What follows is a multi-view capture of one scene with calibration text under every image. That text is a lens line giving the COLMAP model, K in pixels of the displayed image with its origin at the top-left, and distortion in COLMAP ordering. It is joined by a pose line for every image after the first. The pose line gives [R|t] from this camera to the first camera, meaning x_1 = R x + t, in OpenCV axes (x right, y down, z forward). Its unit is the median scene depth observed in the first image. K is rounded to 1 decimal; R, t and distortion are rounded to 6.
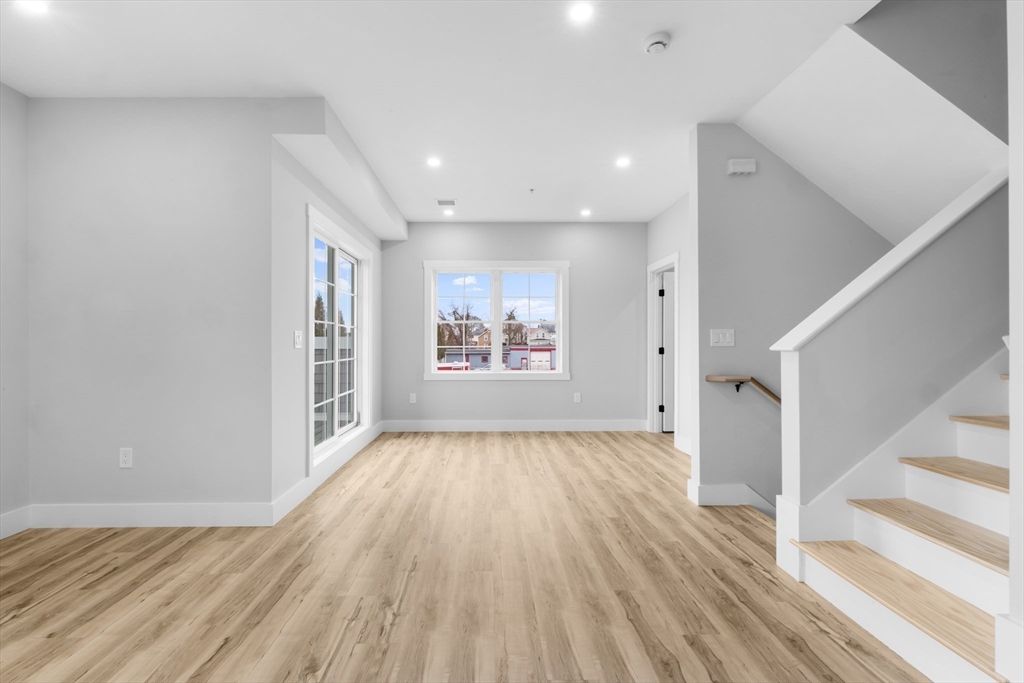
lens RADIAL K [[466.8, 0, 509.3], [0, 466.8, 340.9], [0, 0, 1]] dist [-0.001016, -0.000042]
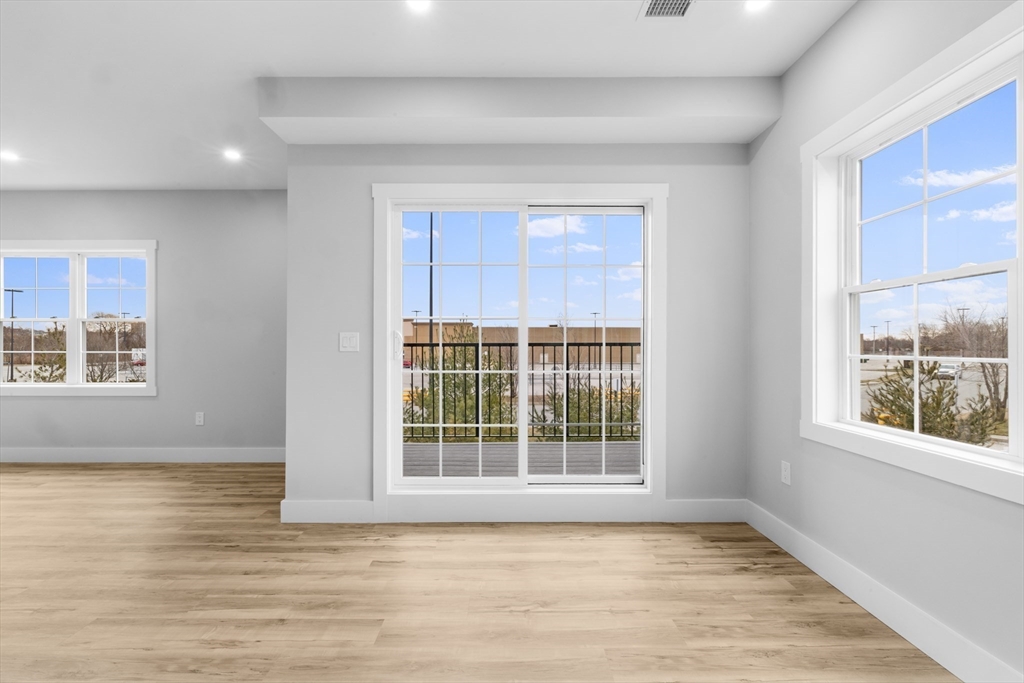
lens RADIAL K [[466.8, 0, 509.3], [0, 466.8, 340.9], [0, 0, 1]] dist [-0.001016, -0.000042]
pose [[-0.055036, 0.000195, -0.998484, 0.462334], [0.003644, 0.999993, -0.000005, -0.000606], [0.998478, -0.003638, -0.055036, 1.471444]]
